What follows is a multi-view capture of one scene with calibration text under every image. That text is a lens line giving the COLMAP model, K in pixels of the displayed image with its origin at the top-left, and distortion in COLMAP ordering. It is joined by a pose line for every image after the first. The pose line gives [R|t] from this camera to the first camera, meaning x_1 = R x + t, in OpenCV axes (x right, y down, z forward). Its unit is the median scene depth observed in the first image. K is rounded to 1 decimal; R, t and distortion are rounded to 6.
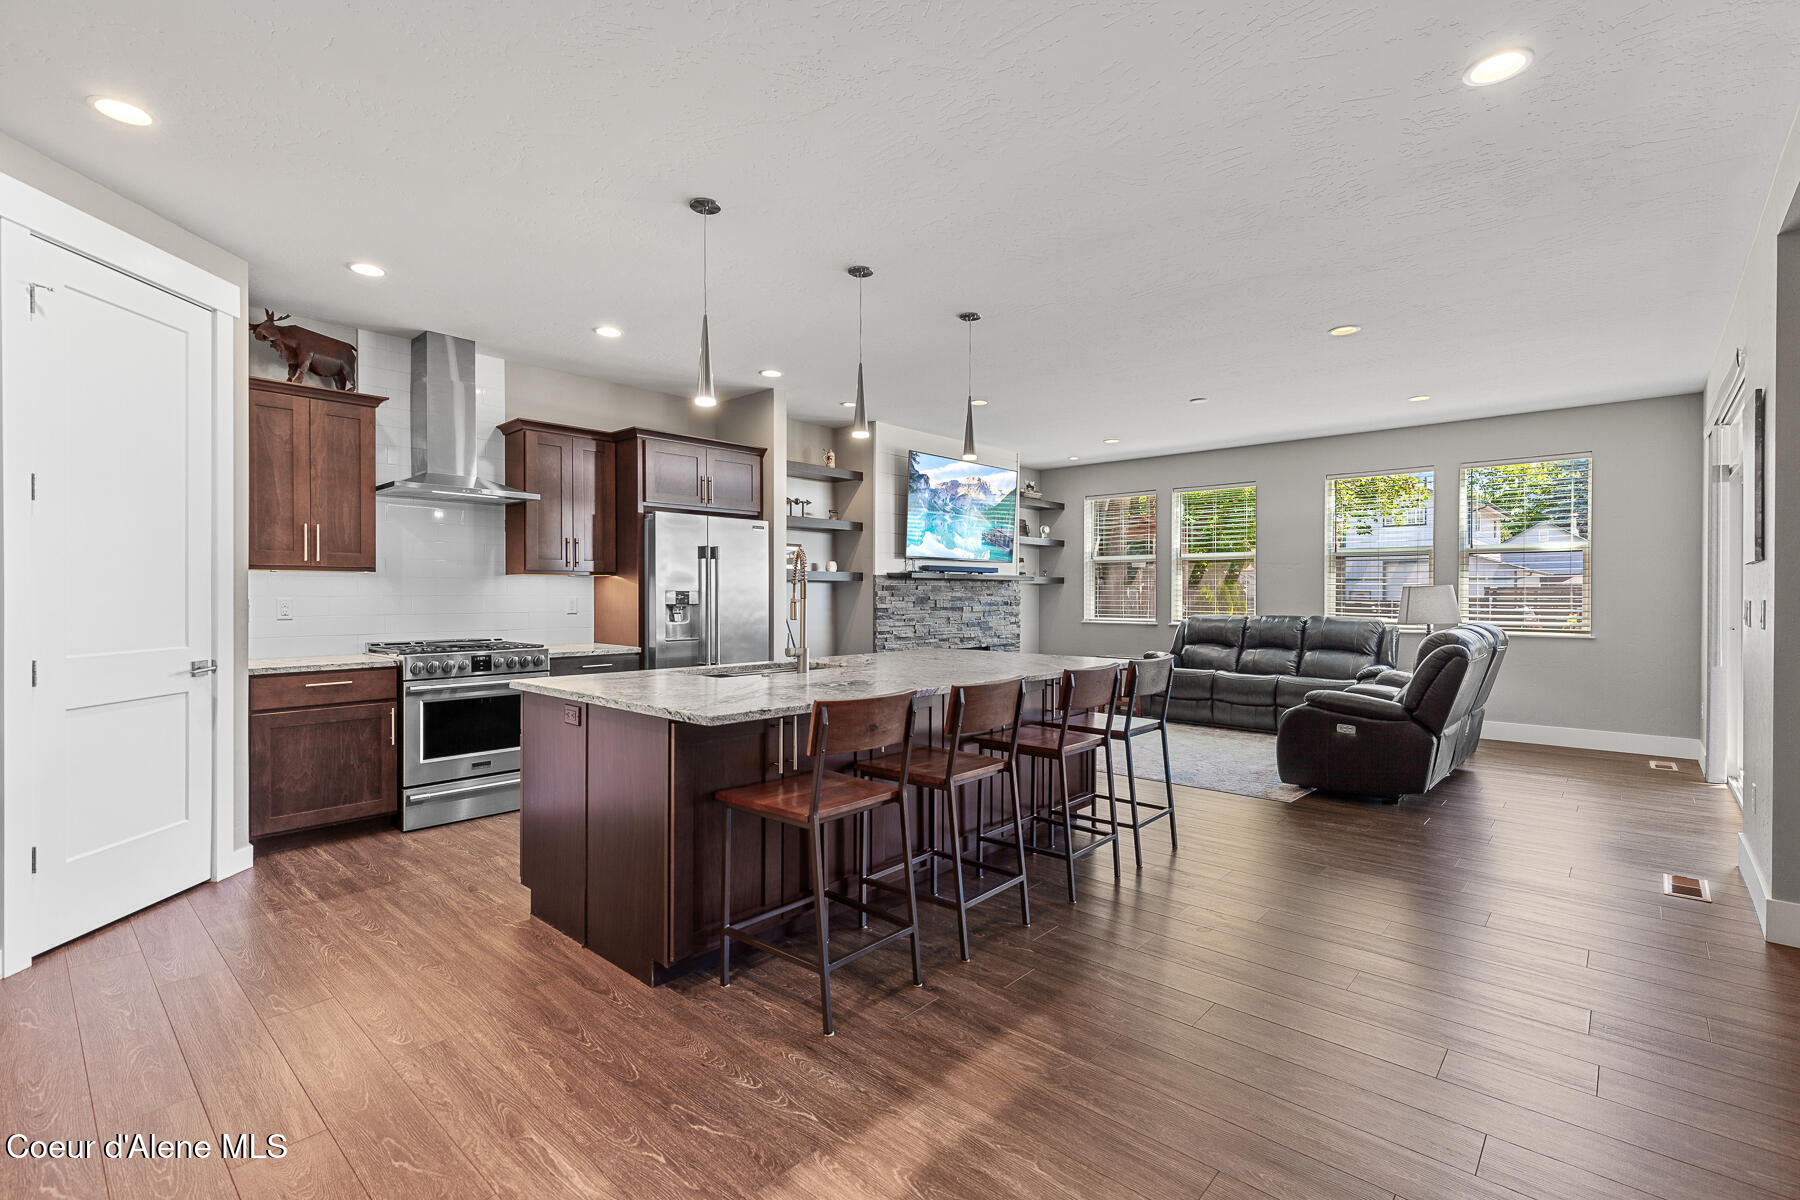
lens RADIAL K [[810.3, 0, 897.1], [0, 810.3, 595.1], [0, 0, 1]] dist [0.007386, -0.001081]
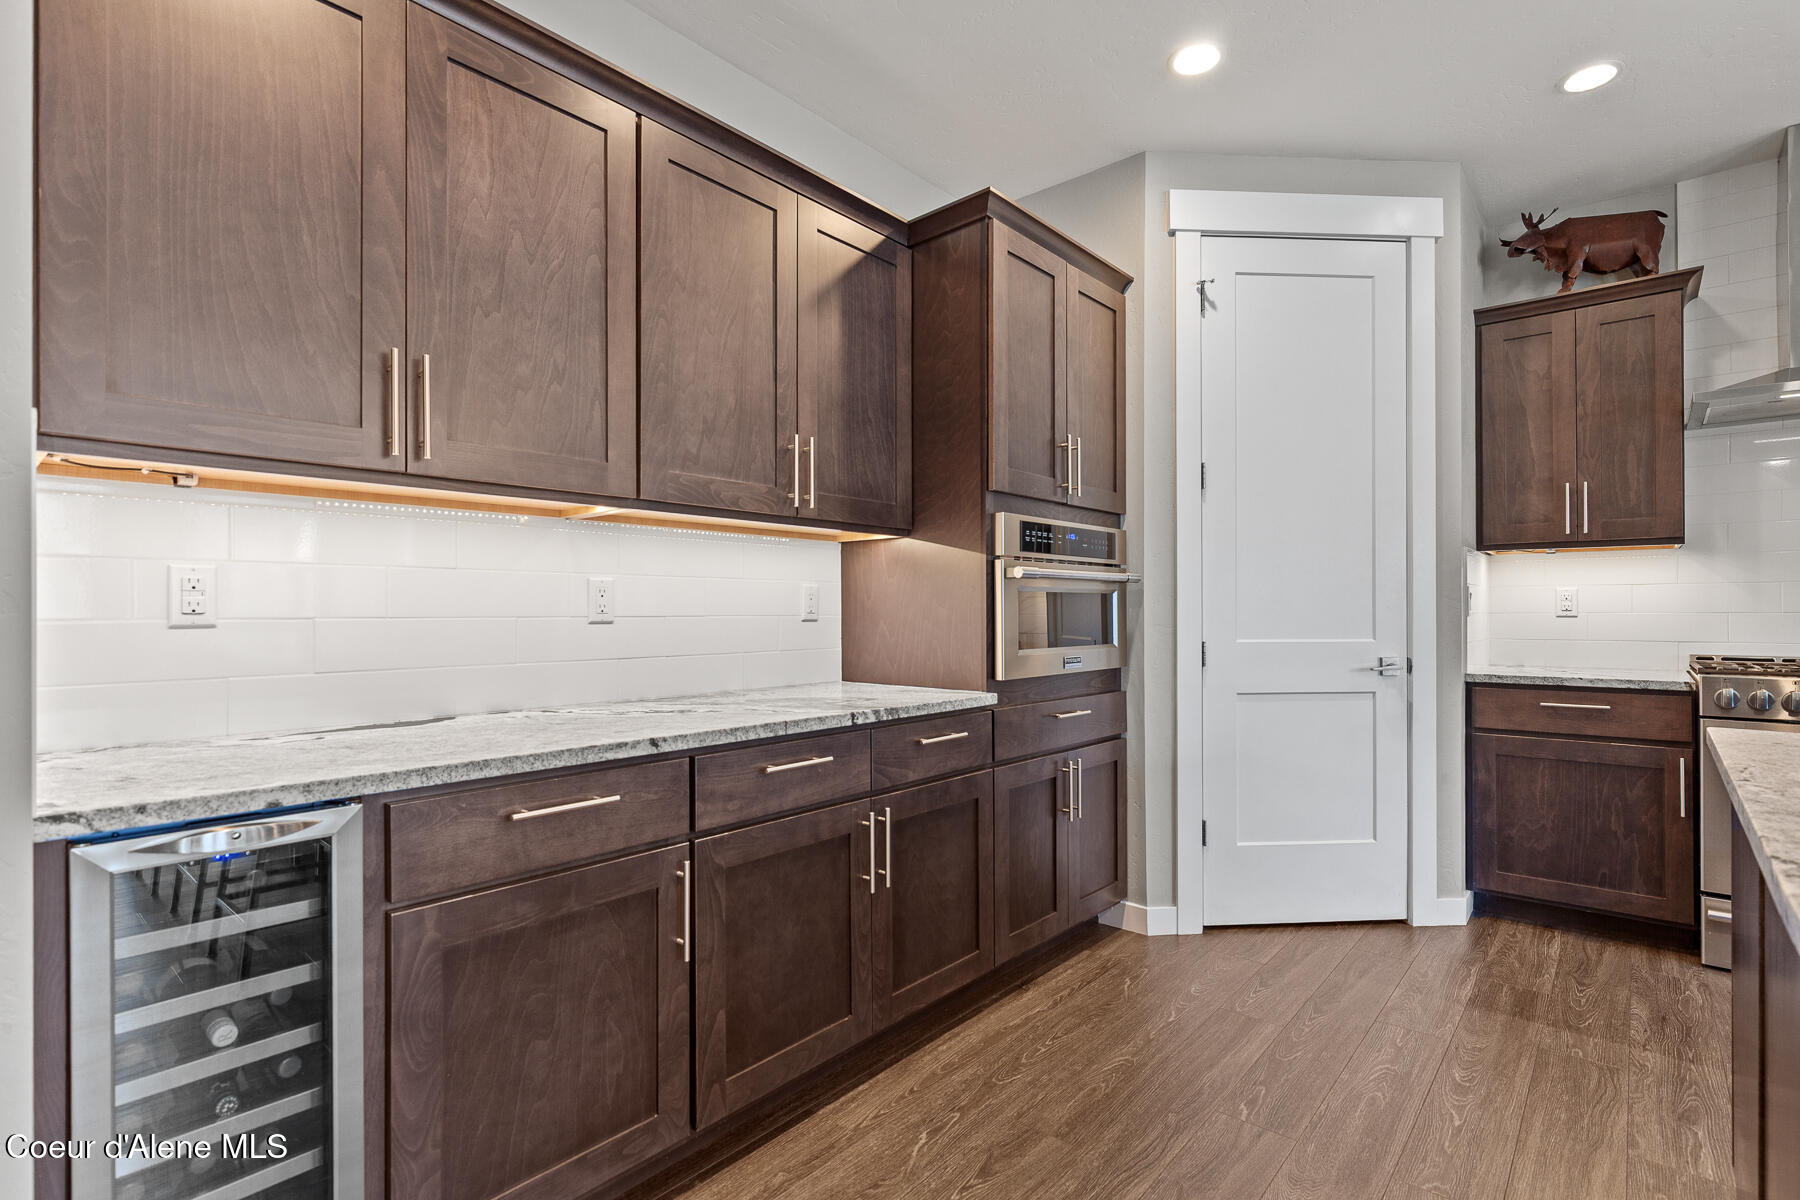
lens RADIAL K [[847.9, 0, 898.5], [0, 847.9, 607.5], [0, 0, 1]] dist [-0.002578, 0.001031]
pose [[0.025455, -0.005669, -0.999660, 0.008649], [0.001362, 0.999983, -0.005636, 0.017455], [0.999675, -0.001218, 0.025462, 0.250226]]
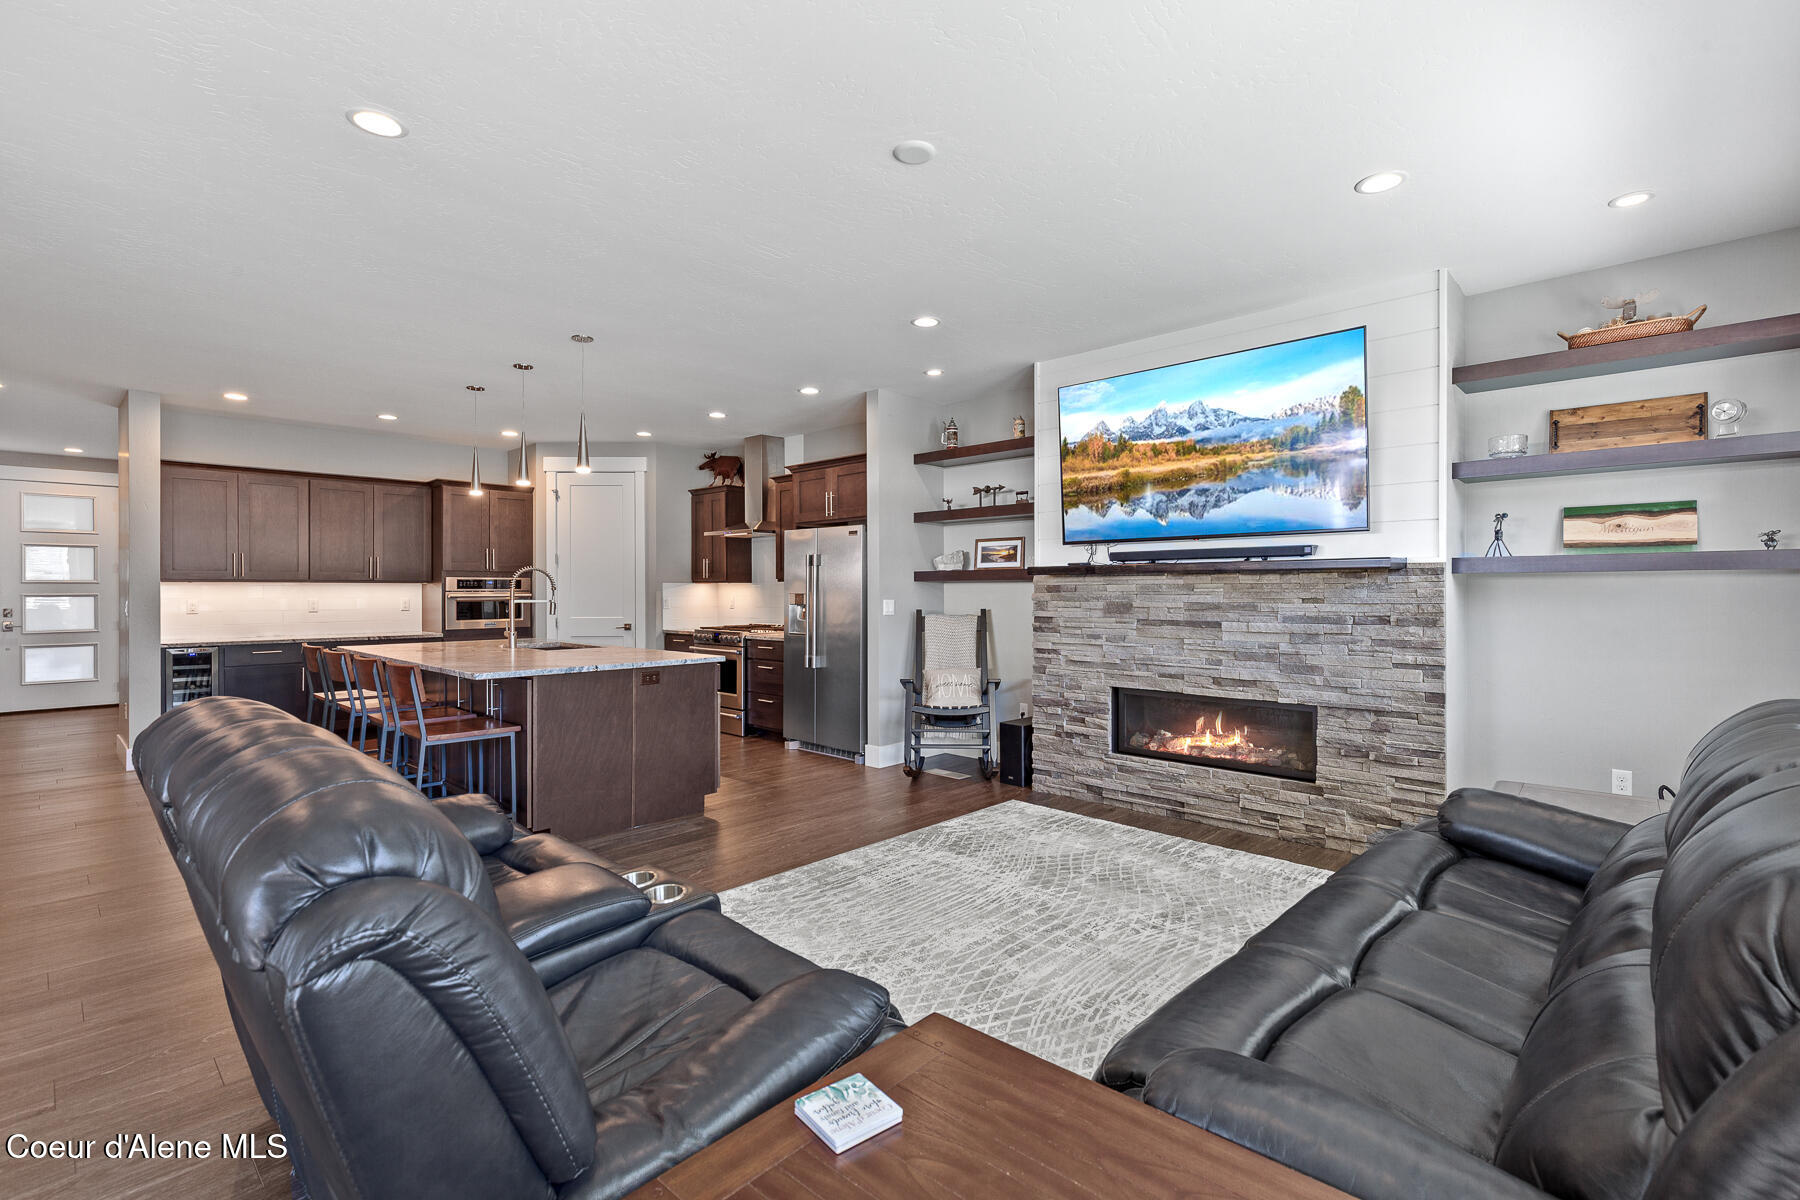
lens RADIAL K [[810.3, 0, 900.8], [0, 810.3, 588.2], [0, 0, 1]] dist [0.007386, -0.001081]
pose [[-0.018380, -0.001350, -0.999830, 0.788437], [0.000448, 0.999999, -0.001359, -0.009448], [0.999831, -0.000473, -0.018380, 0.981878]]
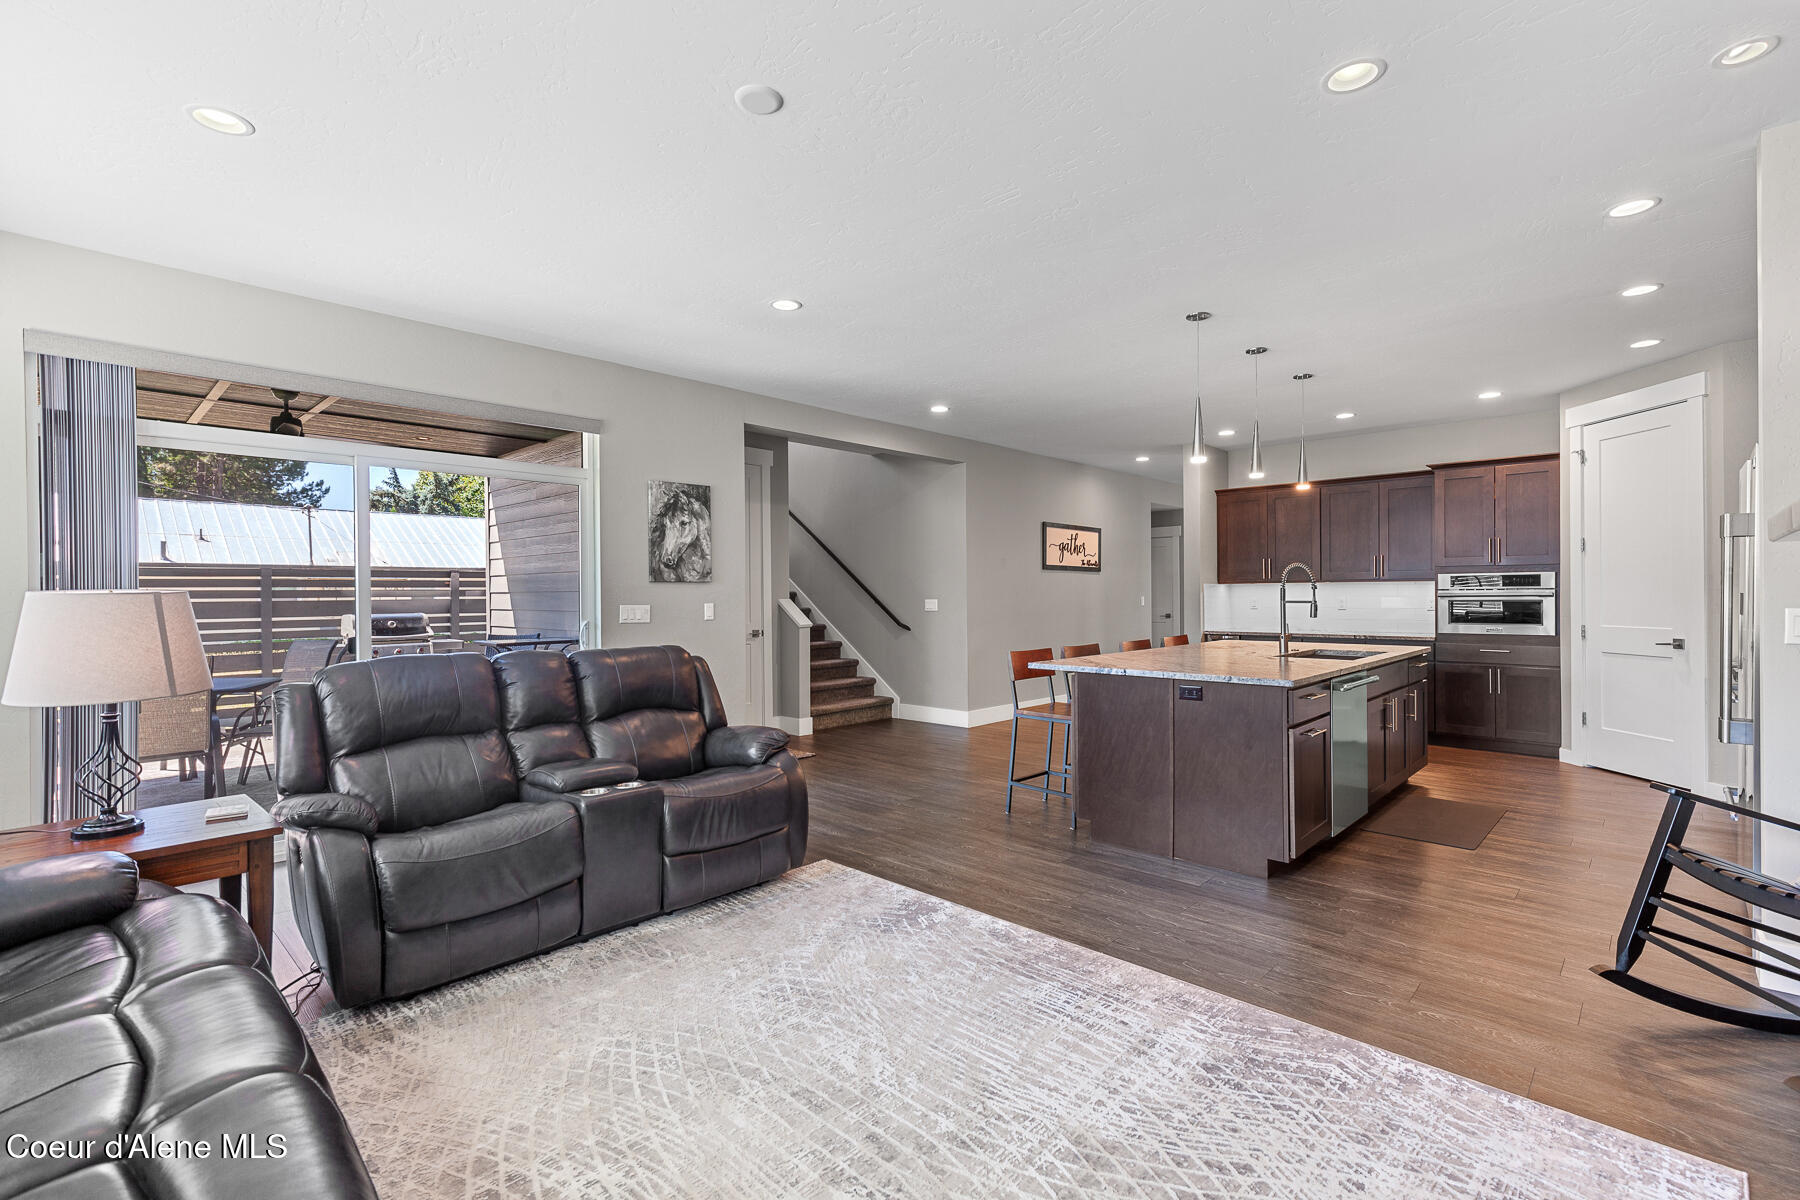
lens RADIAL K [[810.3, 0, 912.3], [0, 810.3, 591.4], [0, 0, 1]] dist [0.007386, -0.001081]
pose [[-0.999896, 0.007503, 0.012352, 0.293499], [0.007495, 0.999972, -0.000715, -0.008849], [-0.012357, -0.000622, -0.999923, 1.354917]]
